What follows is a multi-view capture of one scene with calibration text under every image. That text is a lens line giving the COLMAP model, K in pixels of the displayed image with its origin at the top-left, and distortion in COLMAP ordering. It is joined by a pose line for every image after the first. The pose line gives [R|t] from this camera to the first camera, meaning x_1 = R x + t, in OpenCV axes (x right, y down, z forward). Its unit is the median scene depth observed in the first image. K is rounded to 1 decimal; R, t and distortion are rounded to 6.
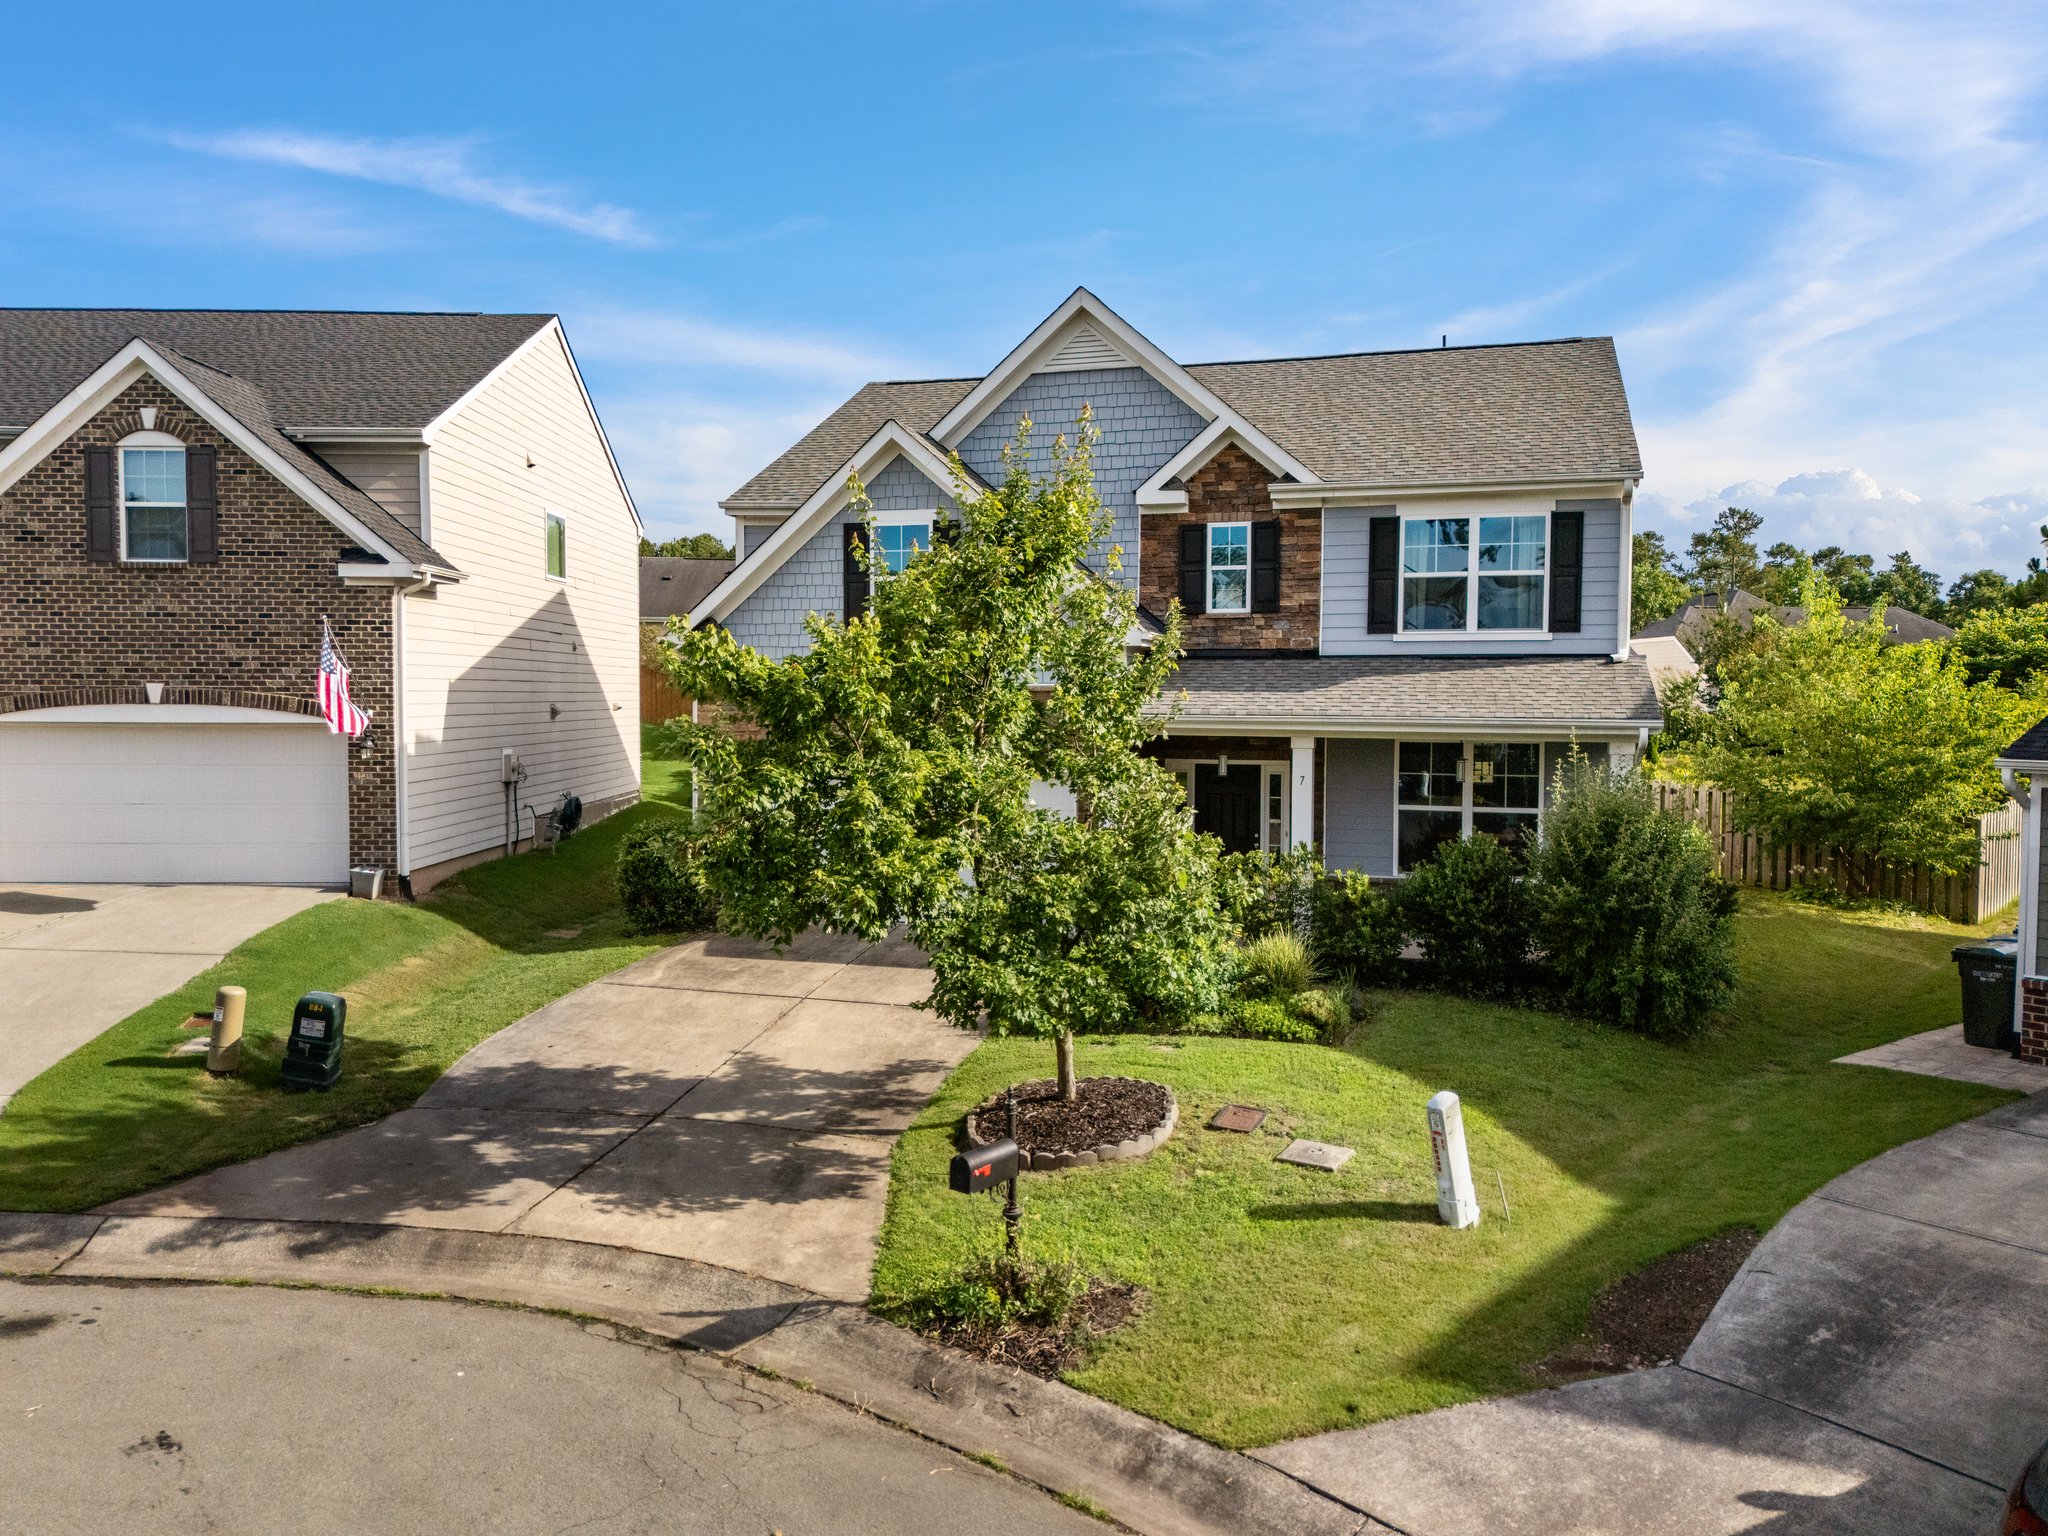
lens RADIAL K [[1505.5, 0, 1024.0], [0, 1505.5, 768.0], [0, 0, 1]] dist [0.079209, -0.083467]
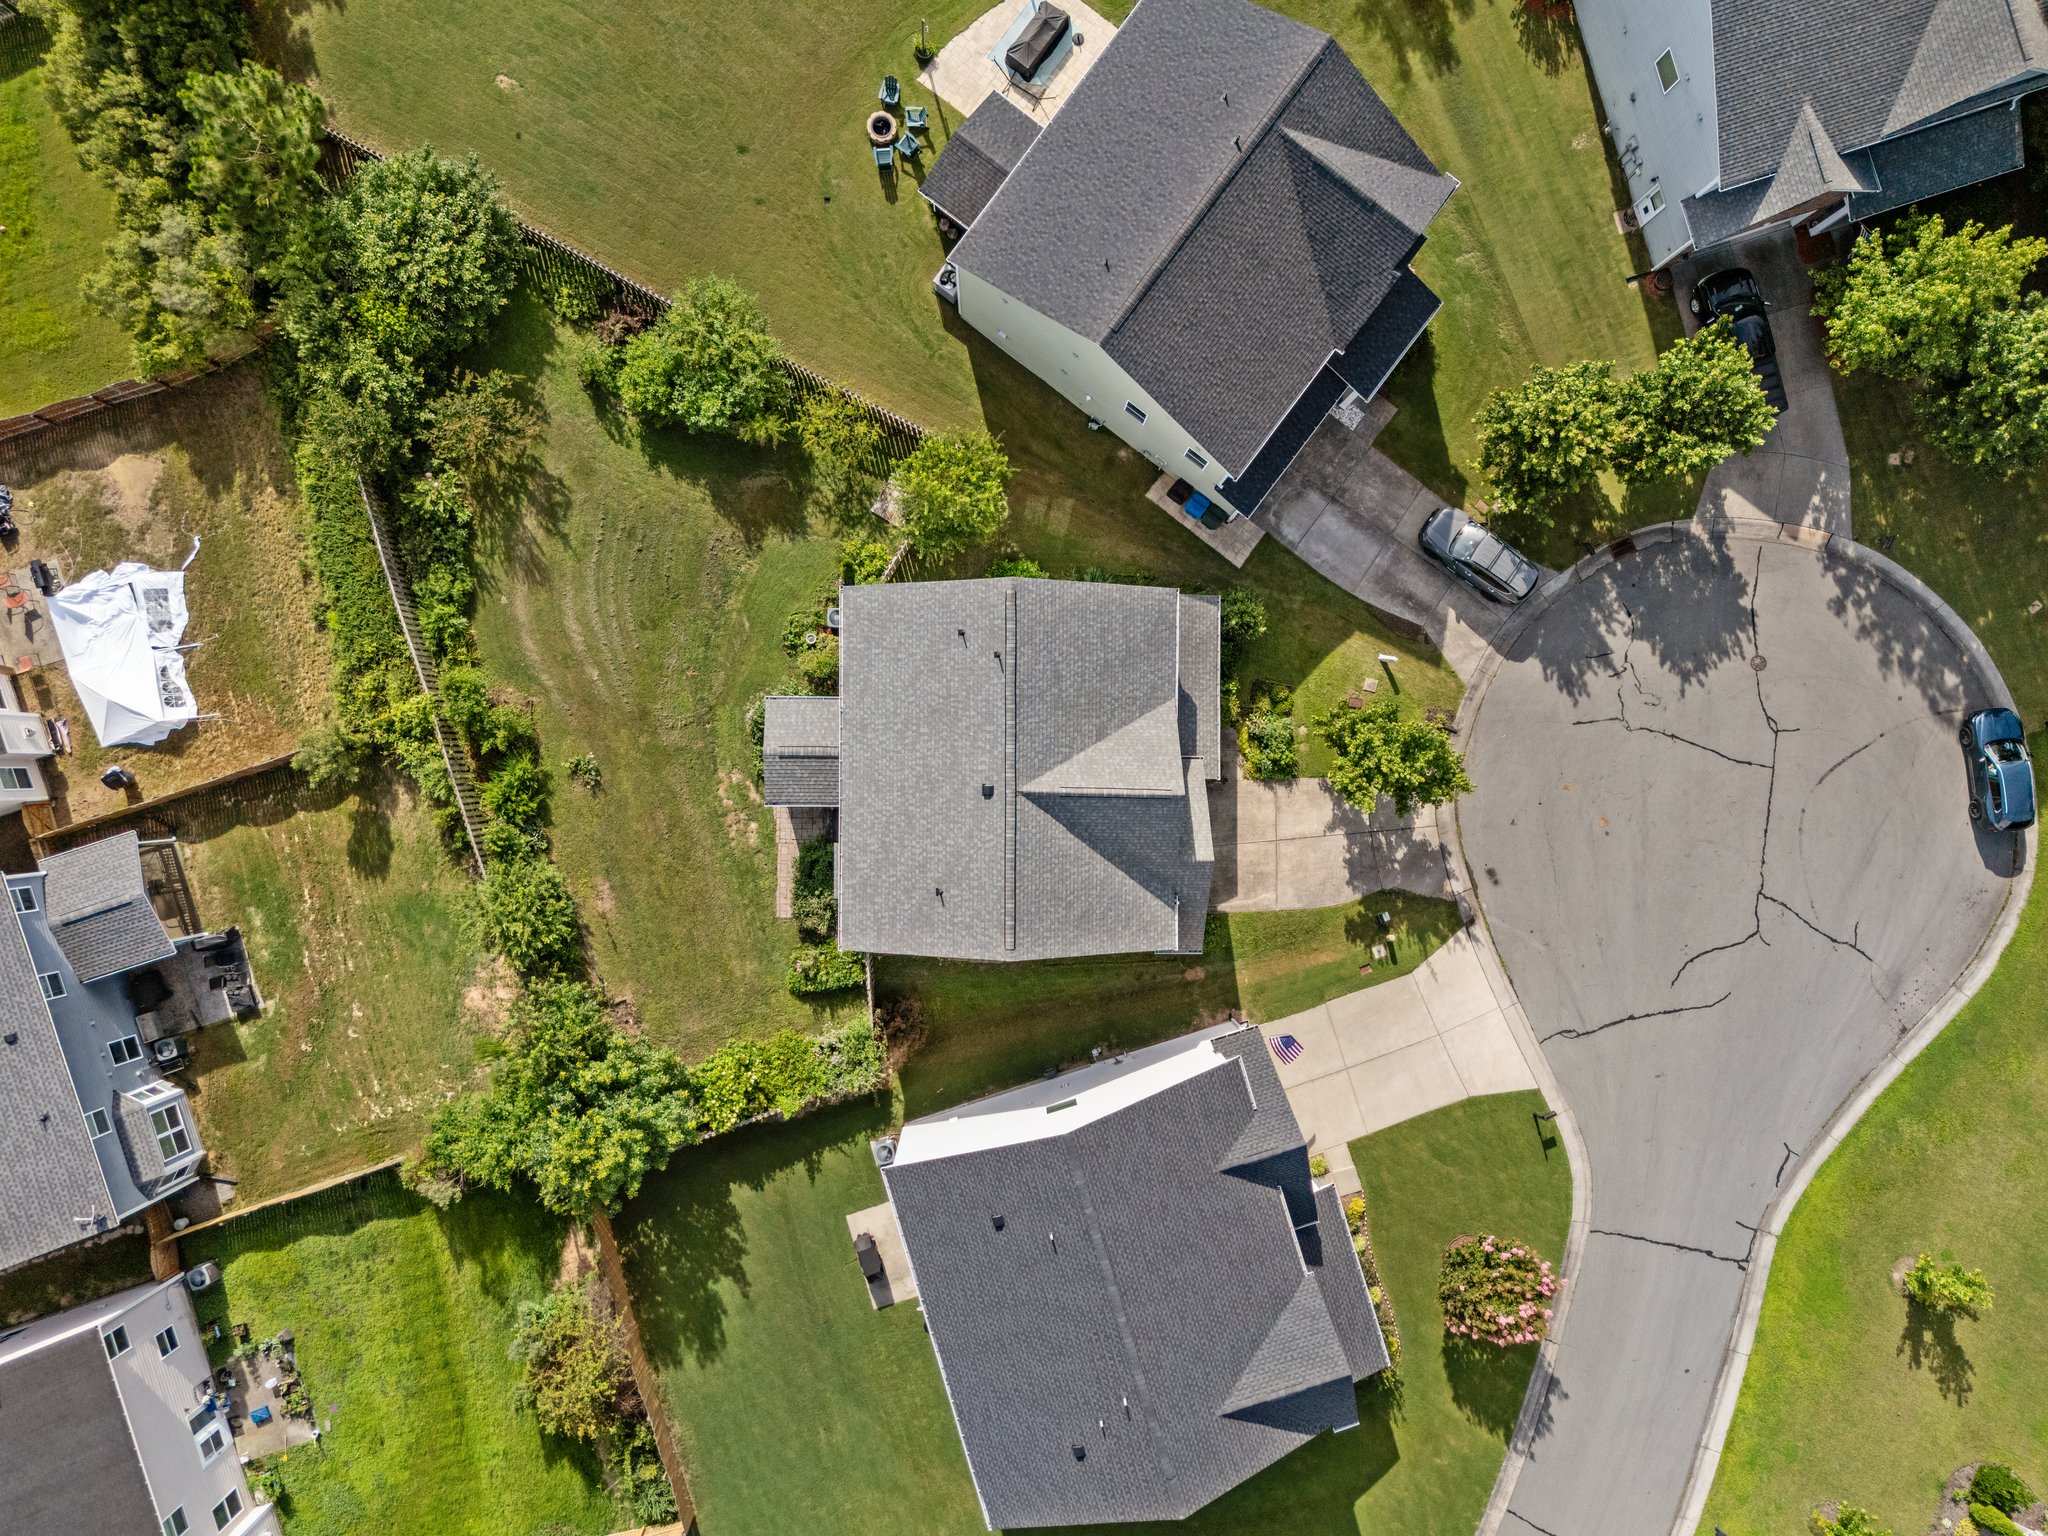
lens RADIAL K [[1505.5, 0, 1024.0], [0, 1505.5, 768.0], [0, 0, 1]] dist [0.079209, -0.083467]
pose [[-0.284623, -0.958631, -0.004089, 0.158113], [0.029919, -0.013146, 0.999466, -2.772422], [-0.958172, 0.284349, 0.032423, 1.169975]]
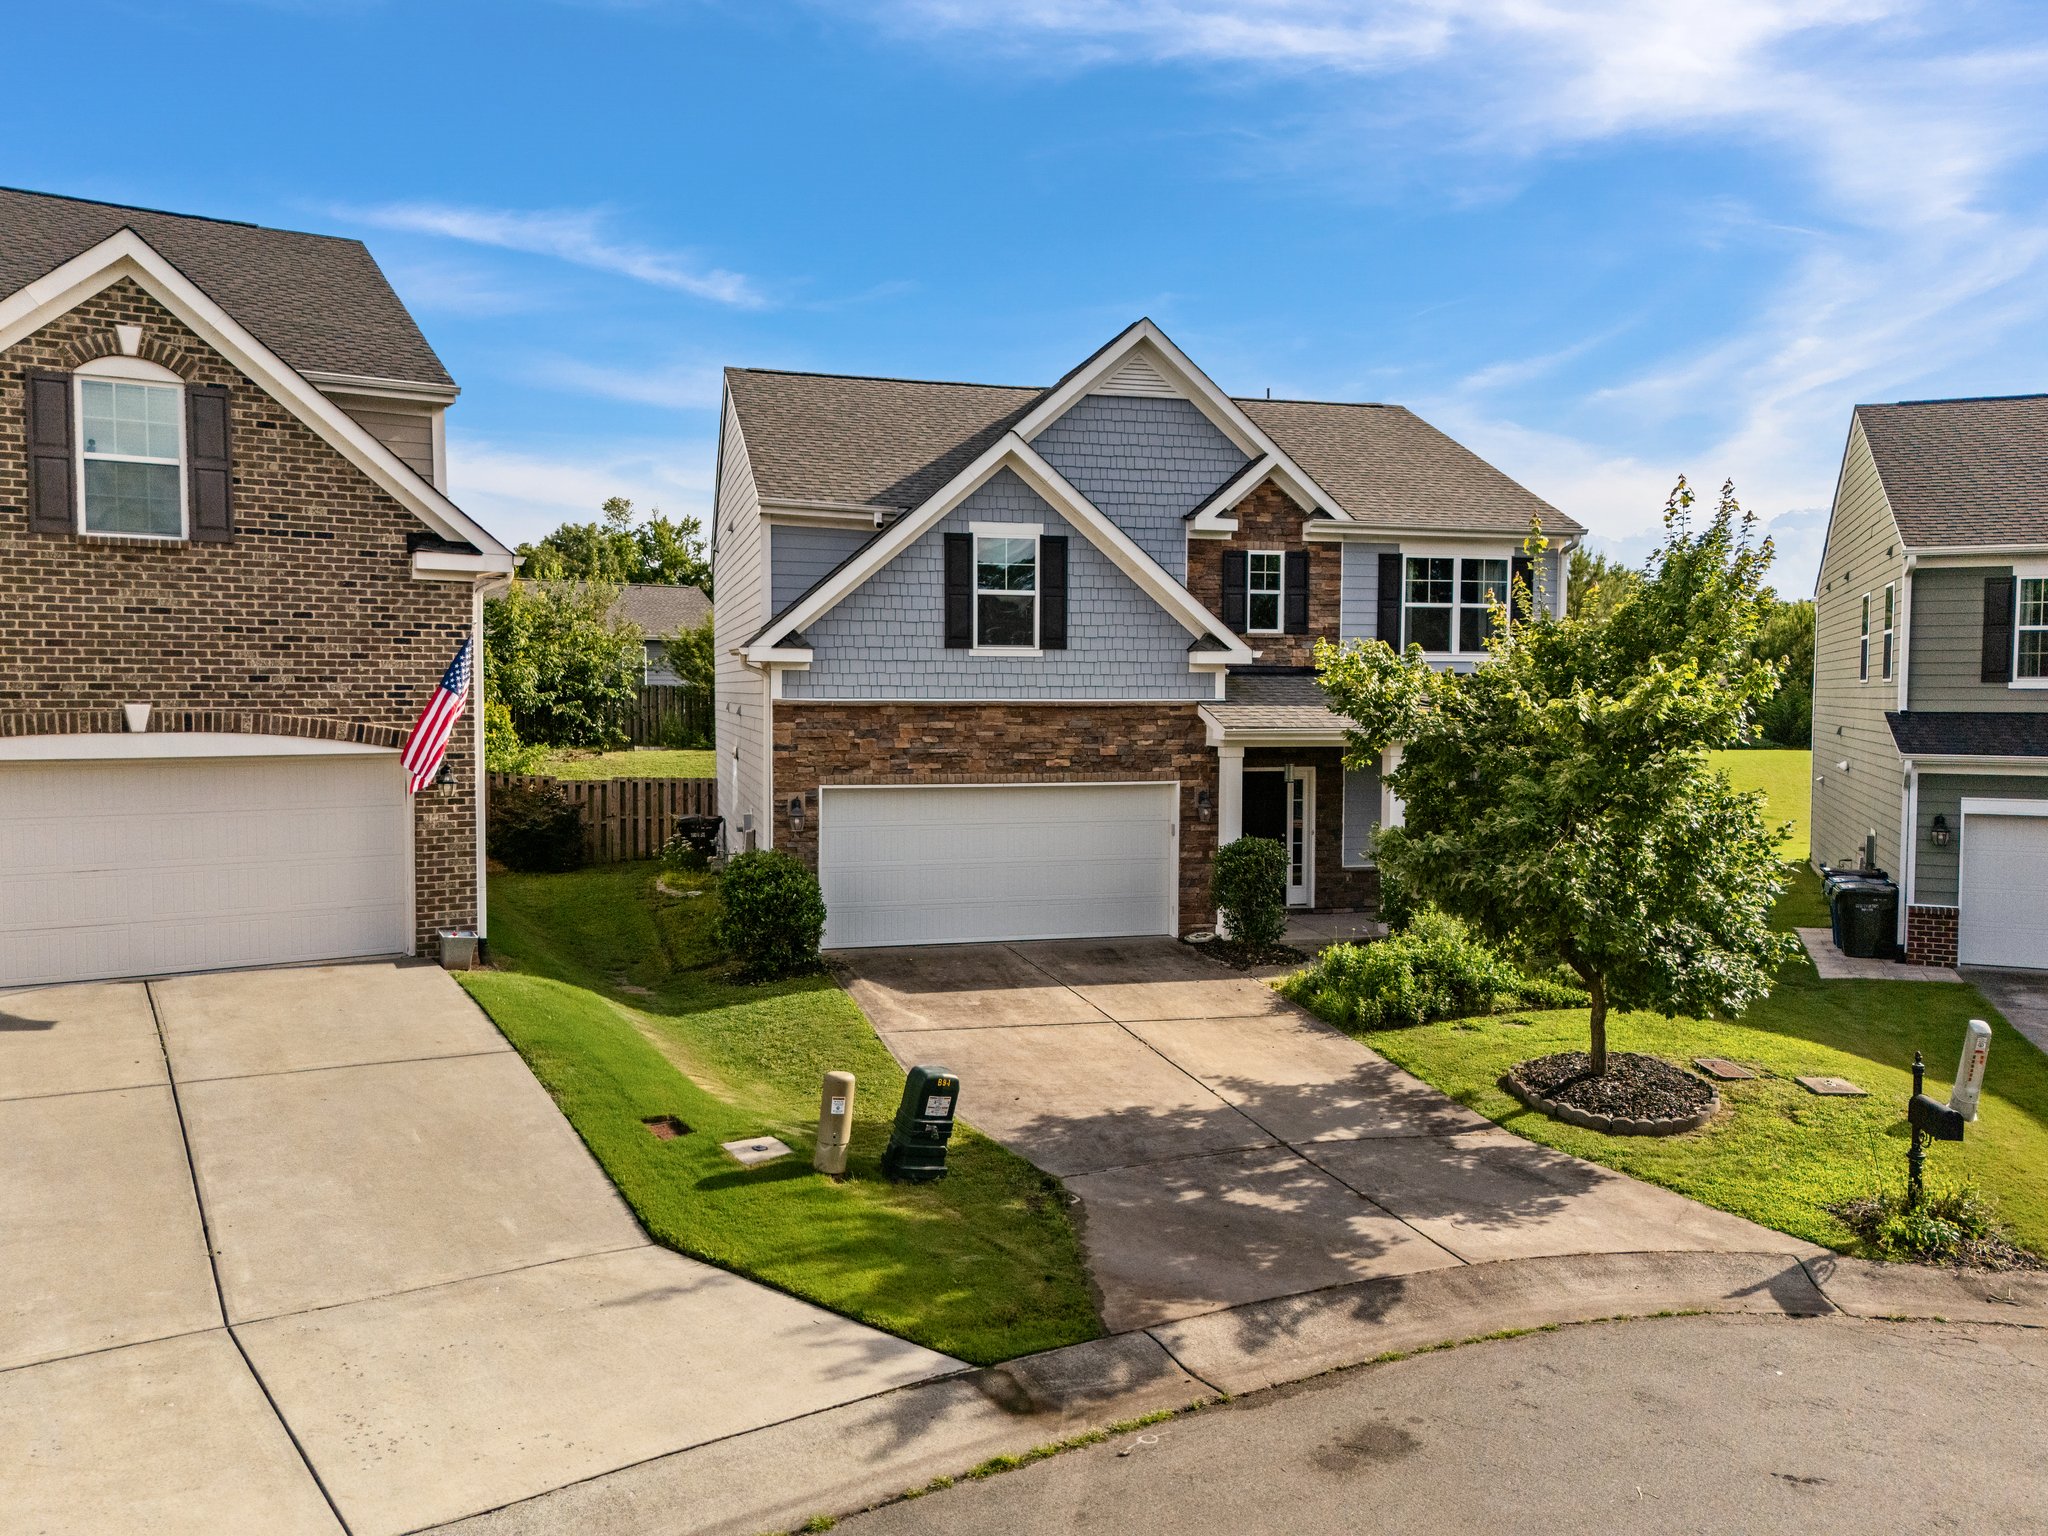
lens RADIAL K [[1505.5, 0, 1024.0], [0, 1505.5, 768.0], [0, 0, 1]] dist [0.079209, -0.083467]
pose [[0.852587, -0.028383, 0.521813, -0.596133], [0.026670, 0.999586, 0.010794, -0.021830], [-0.521904, 0.004714, 0.852991, 0.159335]]
